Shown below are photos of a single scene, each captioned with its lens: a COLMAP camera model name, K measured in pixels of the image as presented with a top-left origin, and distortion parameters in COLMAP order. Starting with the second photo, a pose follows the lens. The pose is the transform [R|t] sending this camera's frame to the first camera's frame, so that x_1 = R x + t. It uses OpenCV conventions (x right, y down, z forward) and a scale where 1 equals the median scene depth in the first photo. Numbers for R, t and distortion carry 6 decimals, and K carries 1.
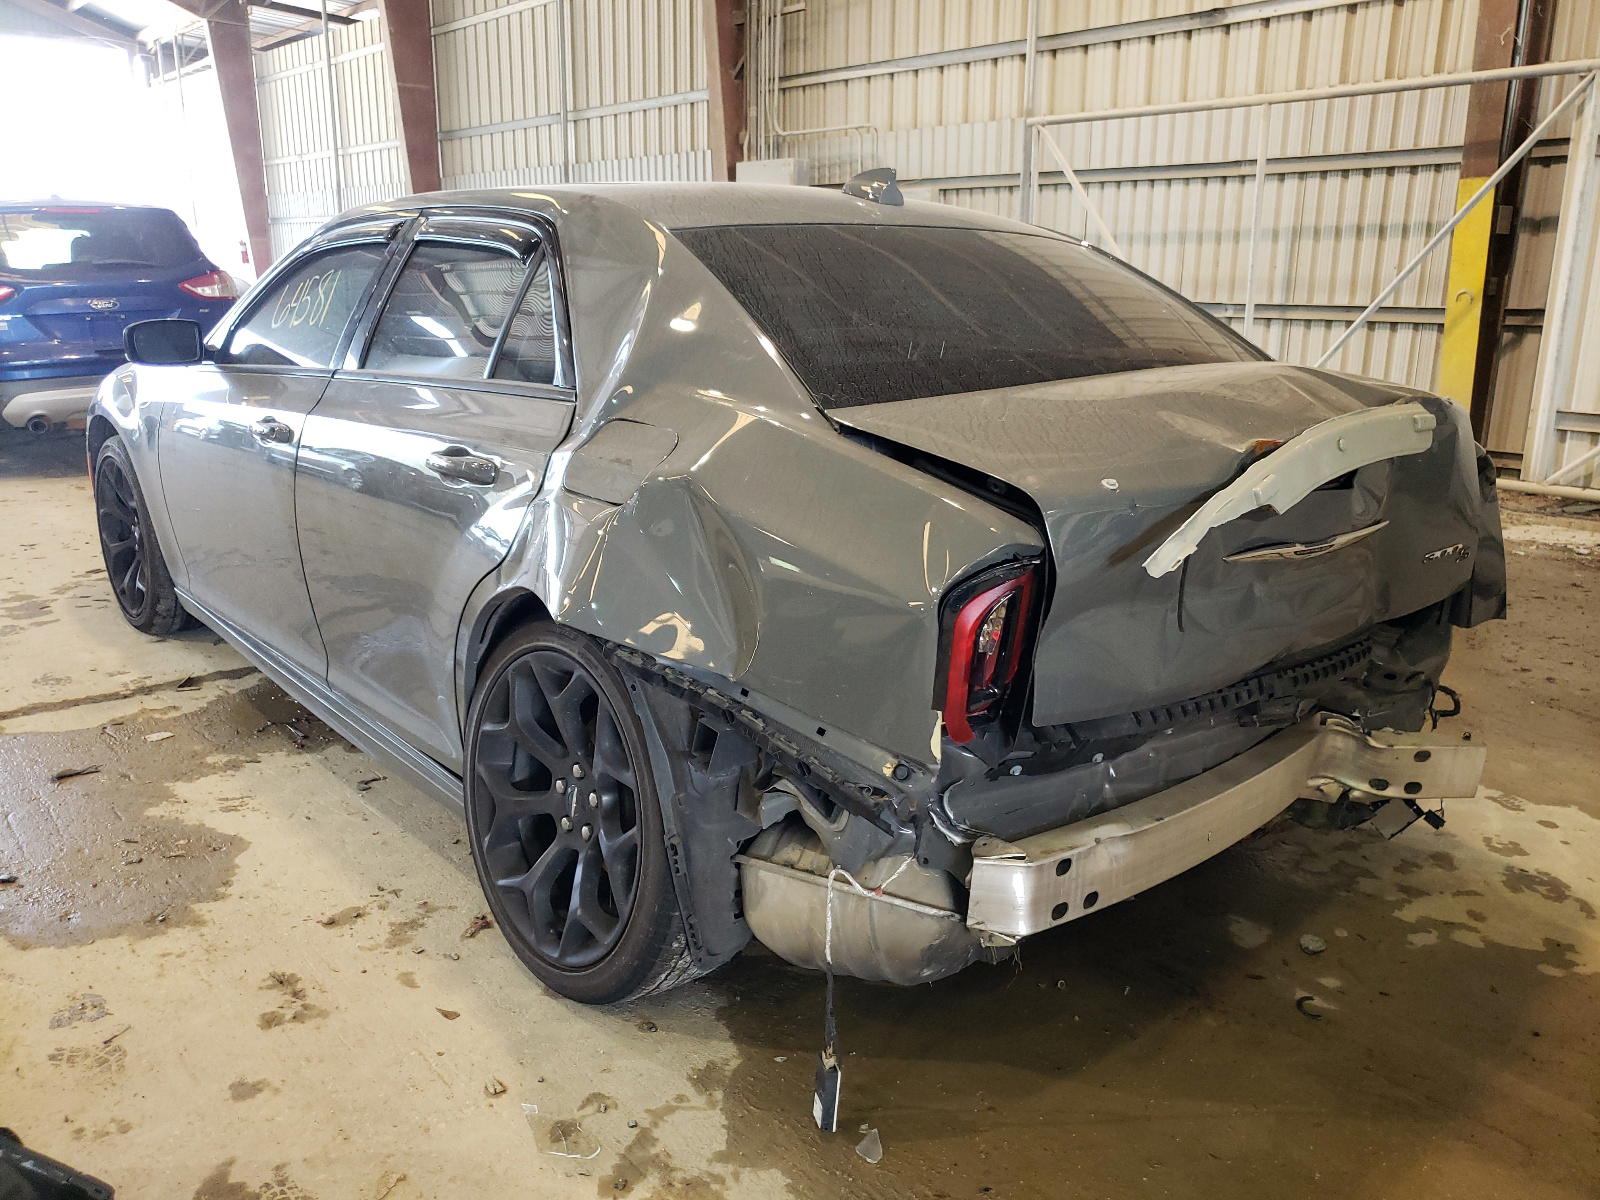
lens RADIAL K [[1189.5, 0, 808.7], [0, 1189.5, 550.3], [0, 0, 1]] dist [0.000520, 0.010685]
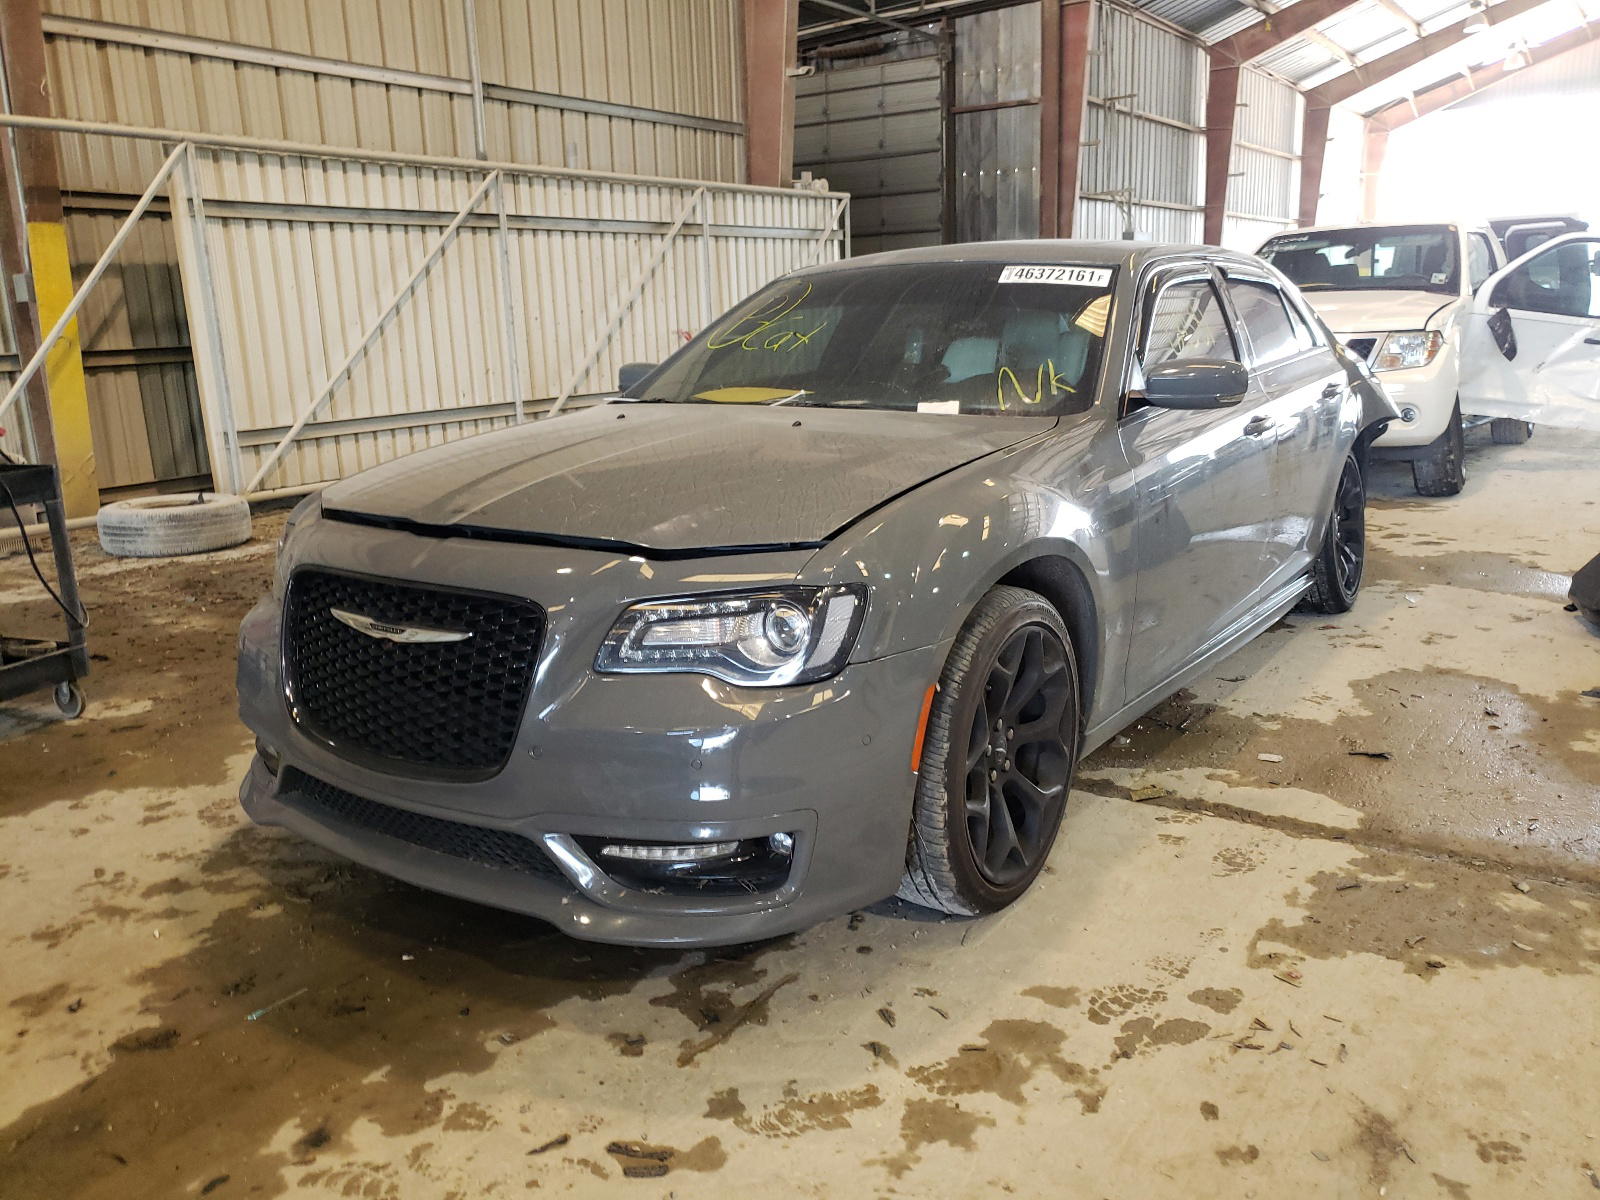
lens RADIAL K [[1216.2, 0, 800.0], [0, 1216.2, 600.0], [0, 0, 1]] dist [-0.005775, -0.000787]
pose [[-0.199495, -0.239684, 0.950133, -3.378932], [0.250600, 0.924900, 0.285936, -0.868092], [-0.947313, 0.295146, -0.124448, 3.502293]]
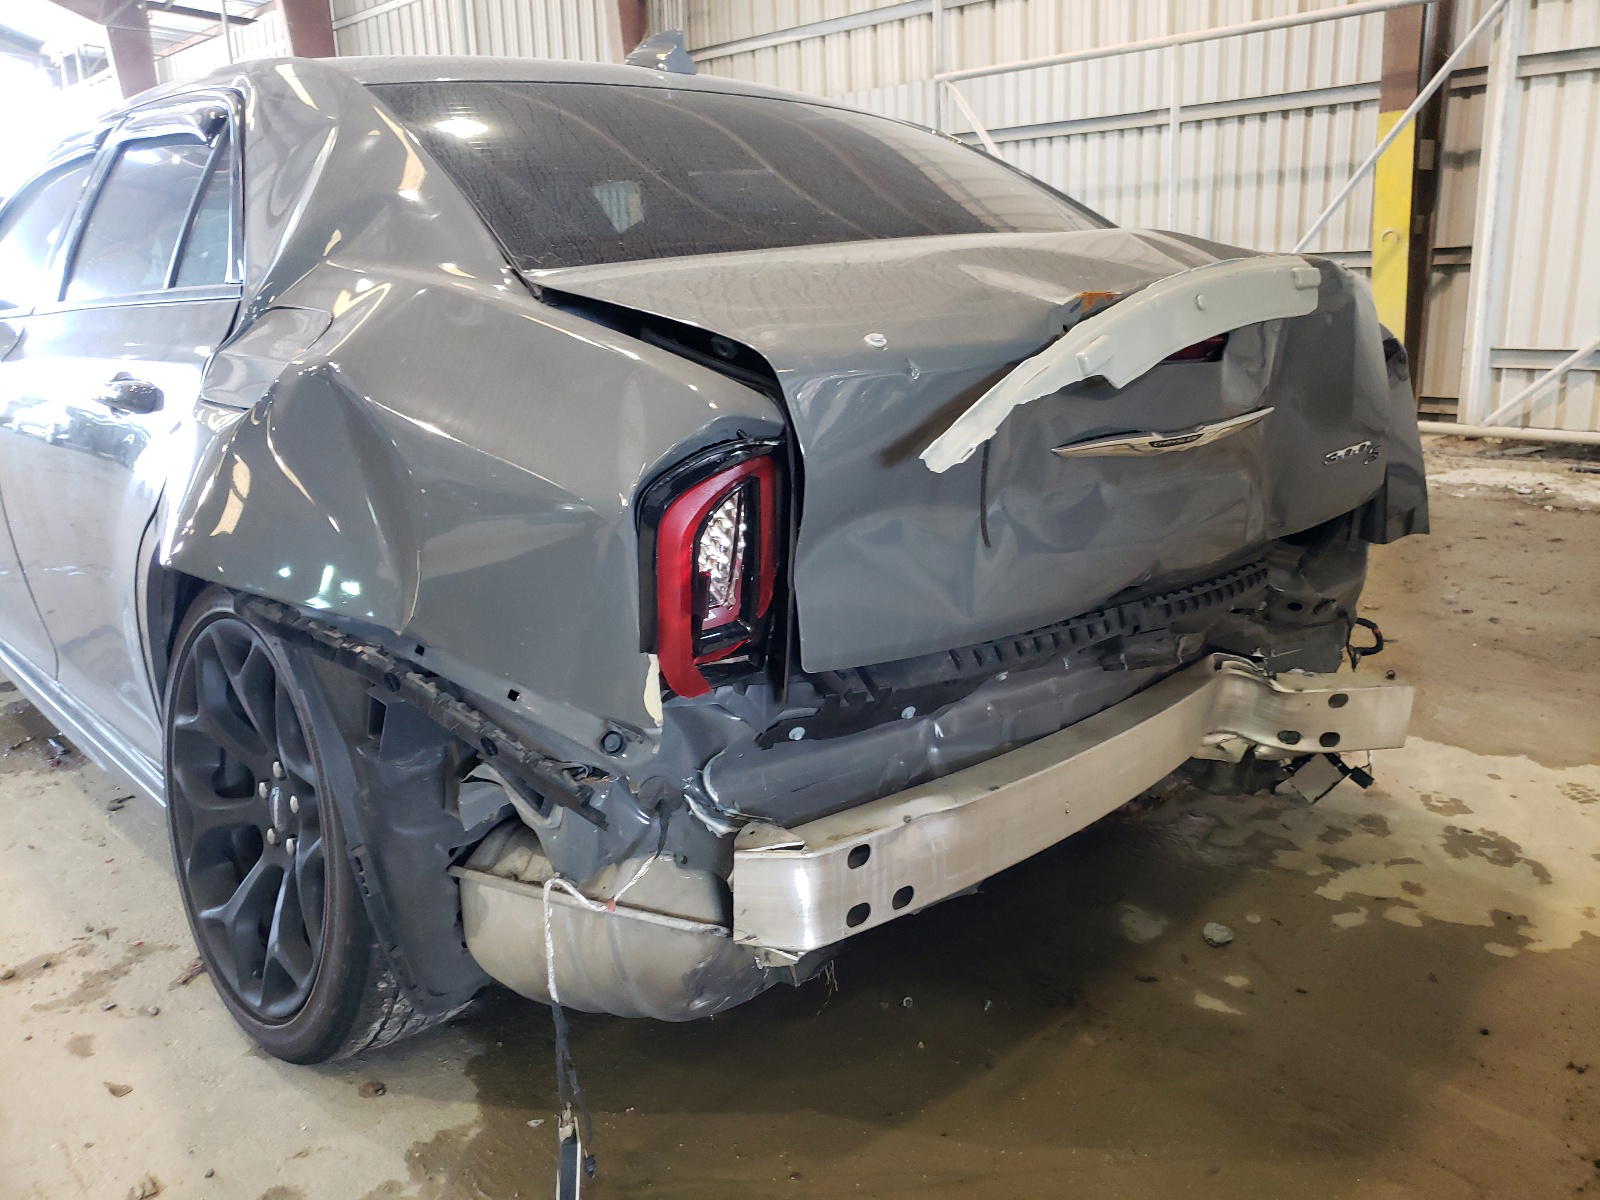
lens RADIAL K [[1194.4, 0, 801.4], [0, 1194.4, 535.8], [0, 0, 1]] dist [-0.000640, 0.010601]
pose [[0.998513, -0.046667, 0.028173, 0.120516], [0.046987, 0.998837, -0.010809, 0.048636], [-0.027636, 0.012117, 0.999545, 0.170014]]
